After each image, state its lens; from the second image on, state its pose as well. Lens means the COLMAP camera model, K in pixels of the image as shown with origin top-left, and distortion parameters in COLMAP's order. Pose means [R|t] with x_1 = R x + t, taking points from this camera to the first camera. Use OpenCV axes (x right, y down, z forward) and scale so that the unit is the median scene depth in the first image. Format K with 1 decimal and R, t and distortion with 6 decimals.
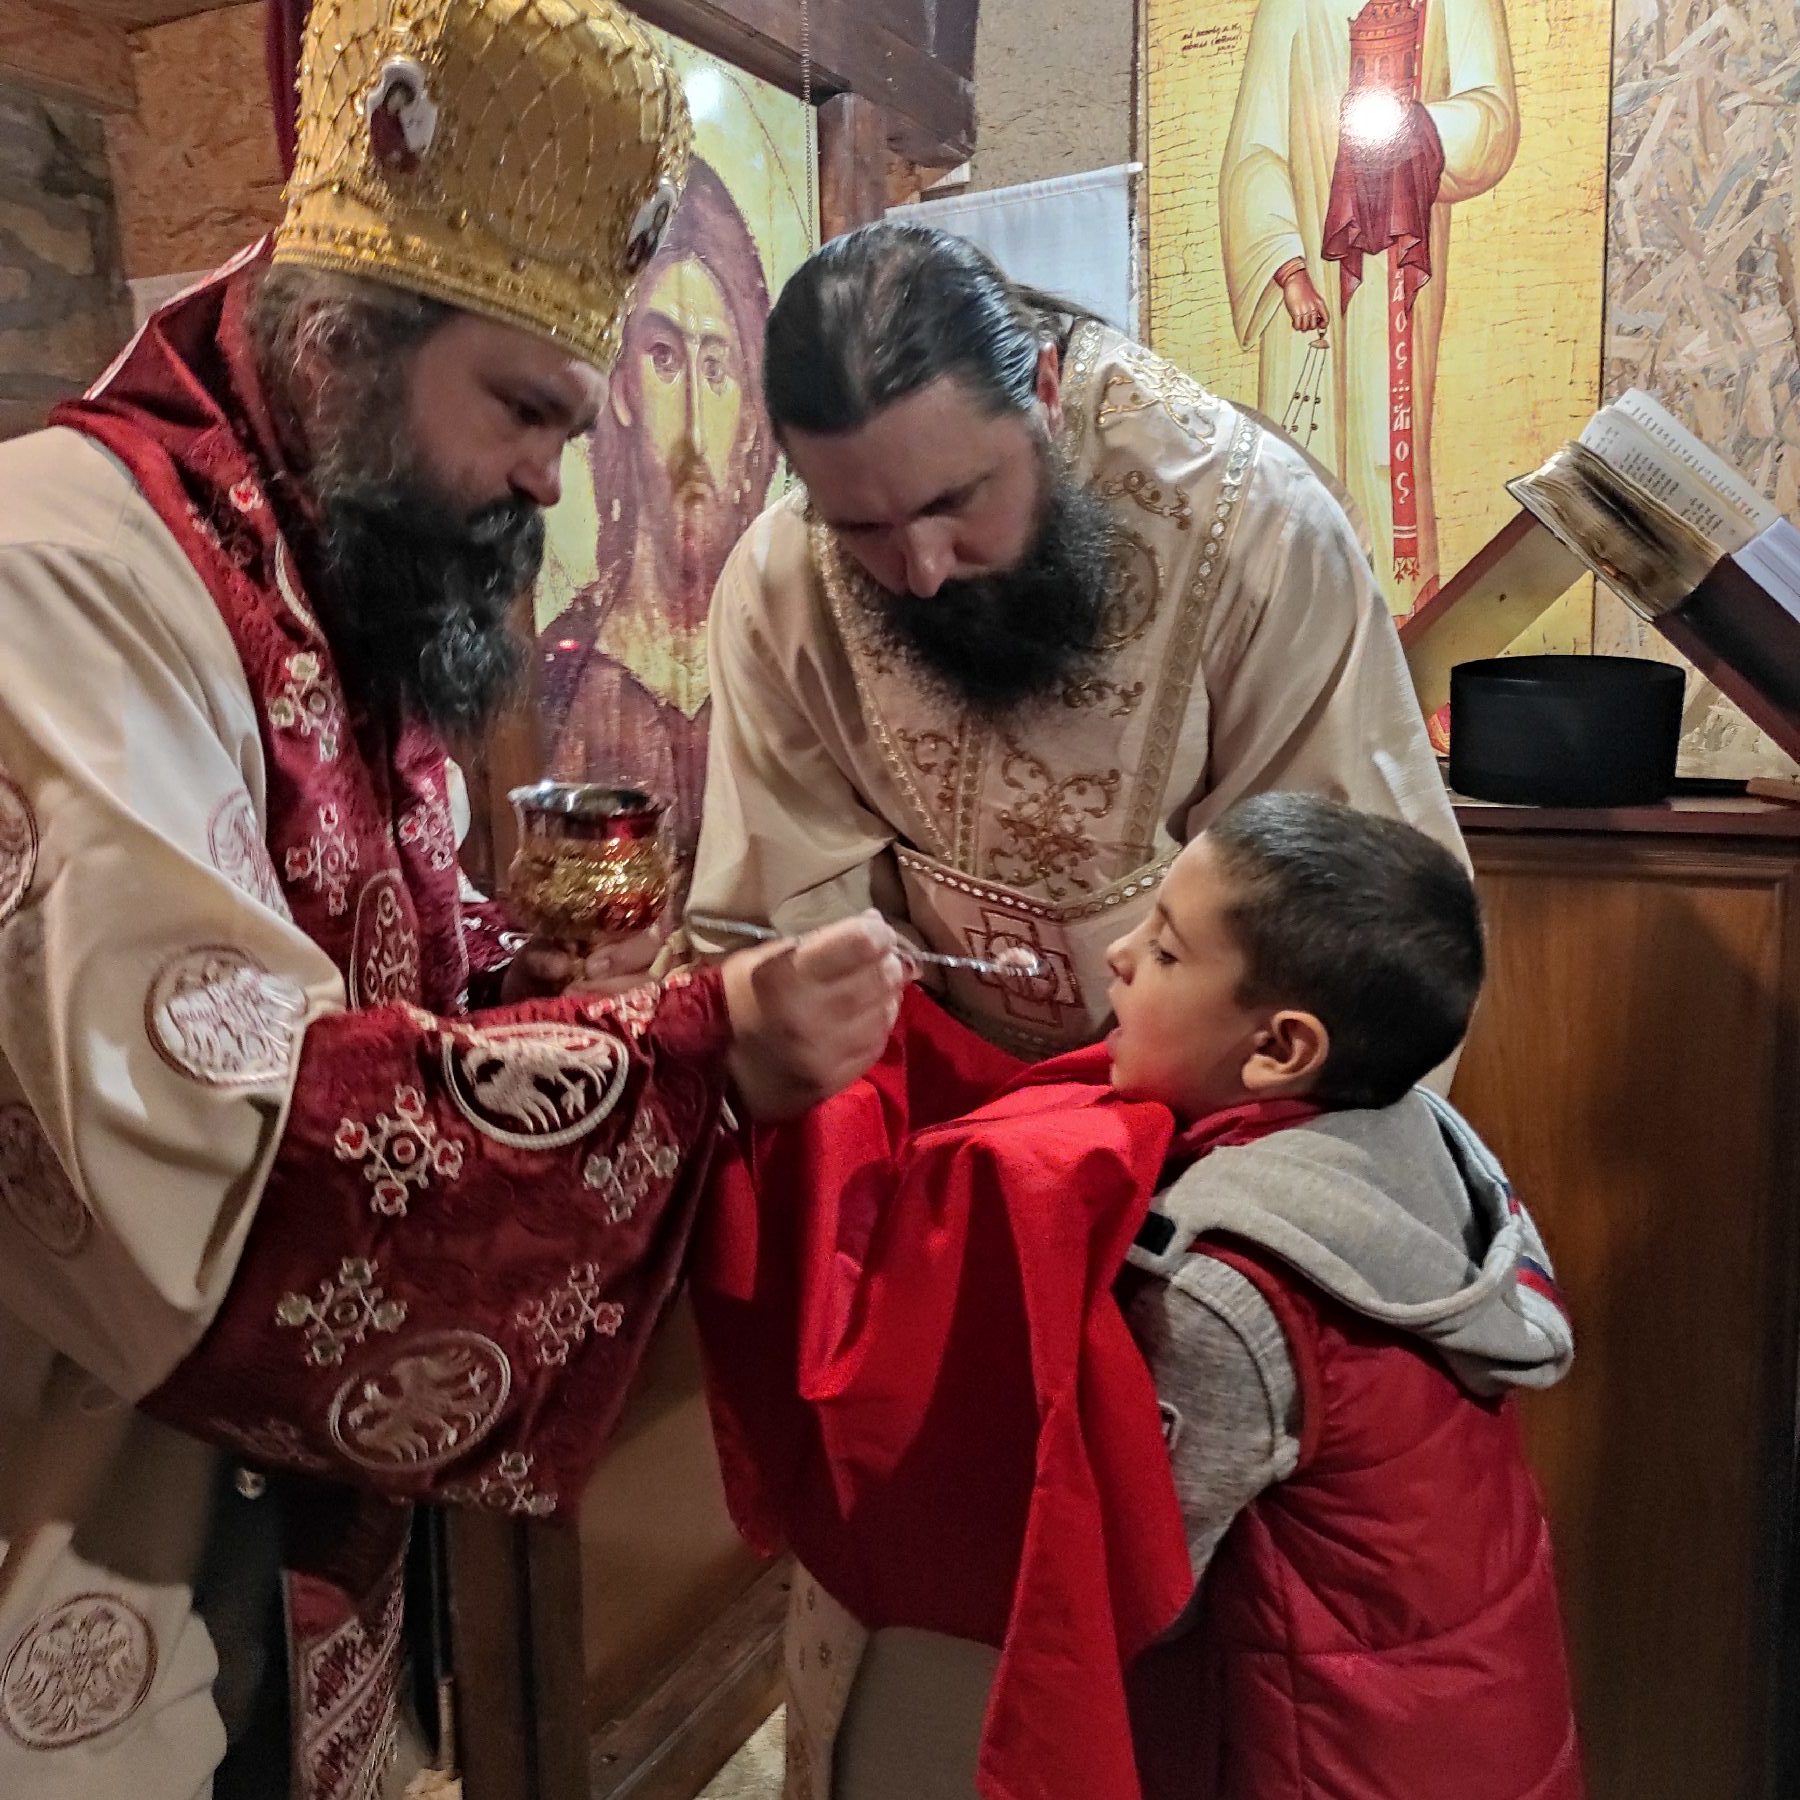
lens RADIAL K [[1790.0, 0, 904.5], [0, 1790.0, 922.1], [0, 0, 1]] dist [0.017662, 0.000000]
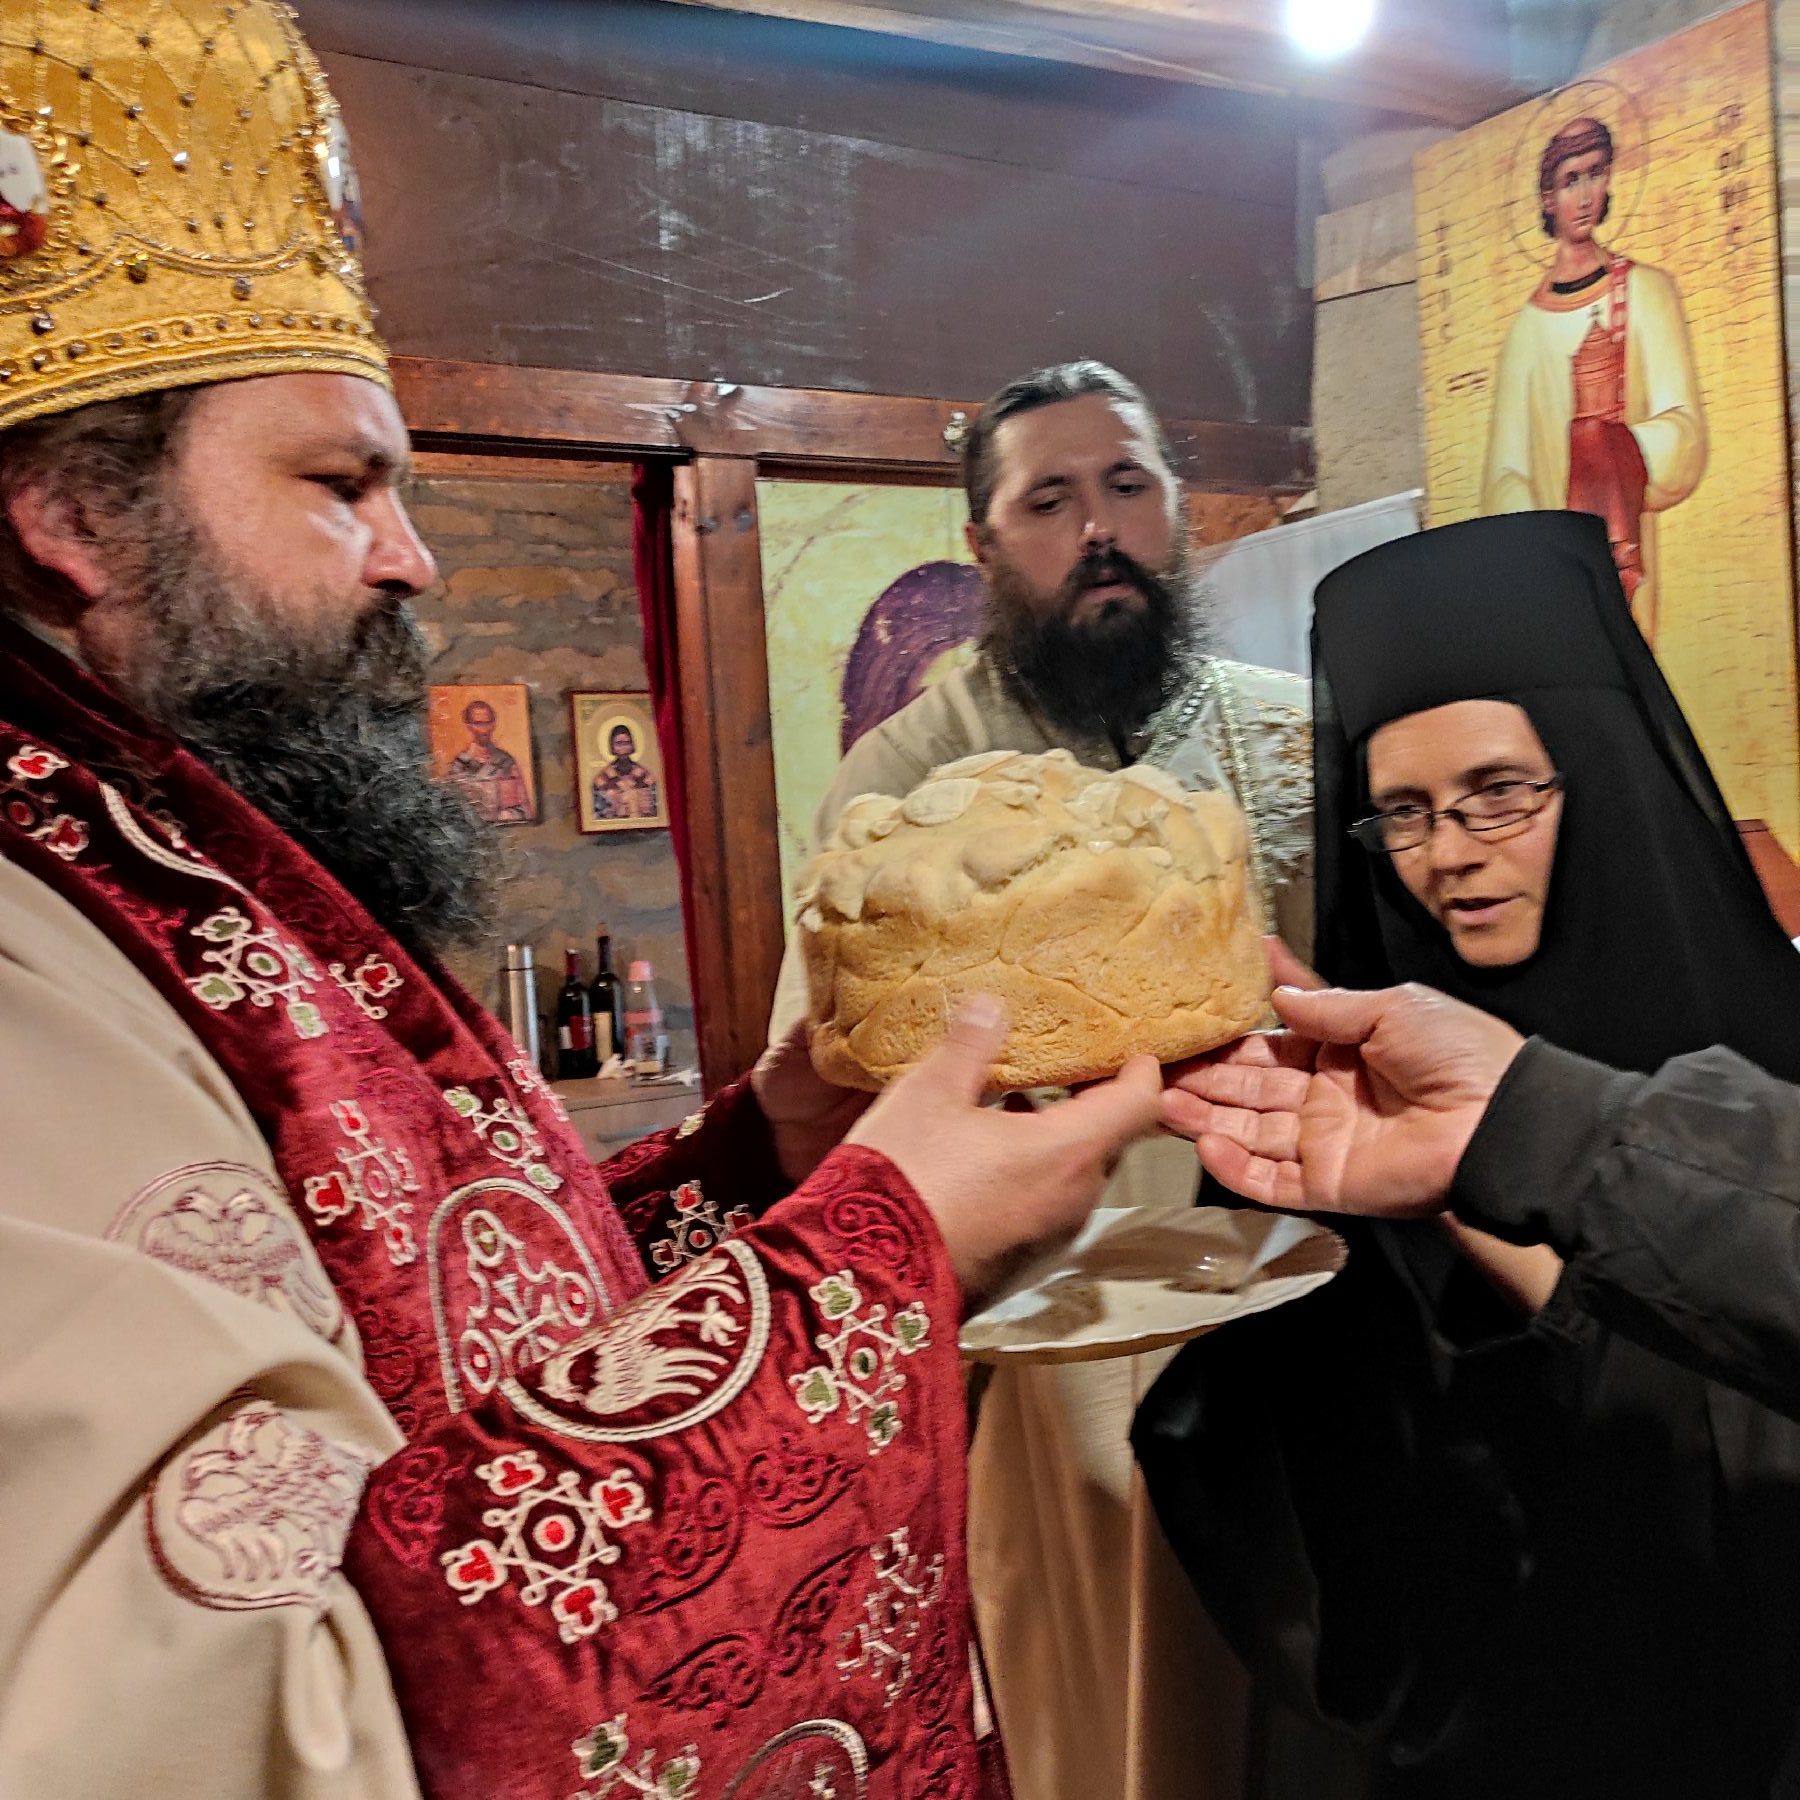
lens RADIAL K [[1790.0, 0, 903.0], [0, 1790.0, 906.8], [0, 0, 1]] dist [0.017662, 0.000000]
pose [[0.842580, 0.010146, -0.538475, 0.510125], [-0.046022, 0.997522, -0.053218, -0.088824], [0.536601, 0.069622, 0.840959, -0.126516]]
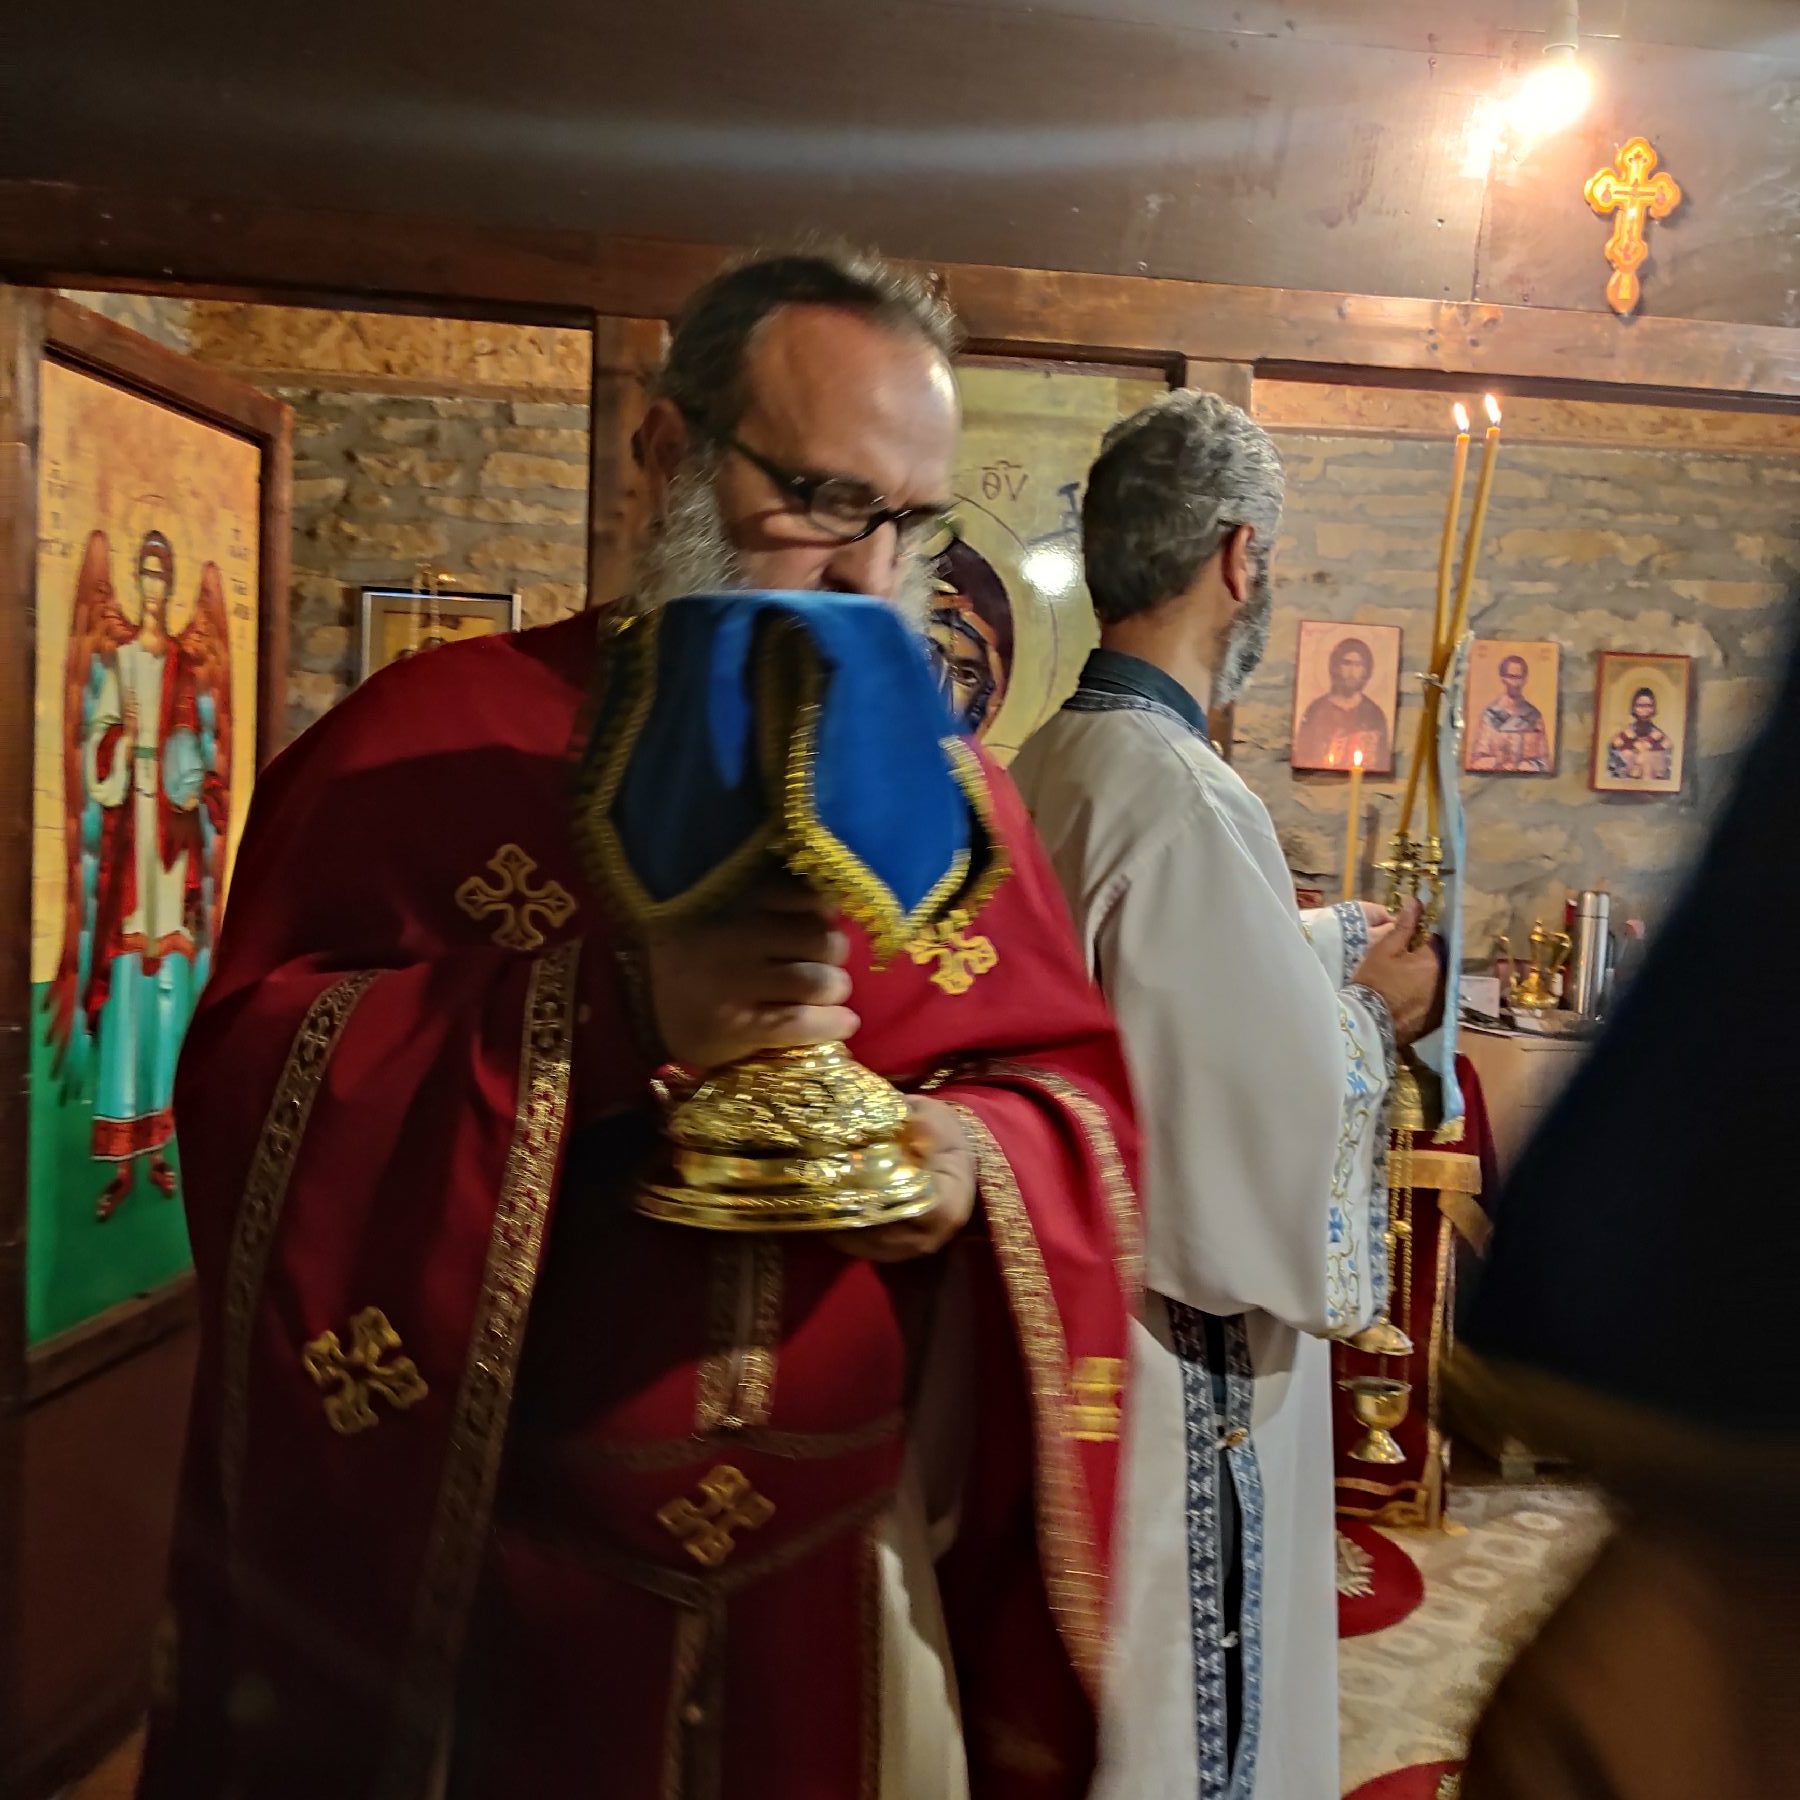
lens RADIAL K [[1790.0, 0, 876.3], [0, 1790.0, 905.3], [0, 0, 1]] dist [0.017662, 0.000000]
pose [[0.559981, 0.095988, -0.822926, 0.389721], [-0.169727, 0.985491, -0.000545, 0.003440], [0.810934, 0.139978, 0.568148, -0.440612]]
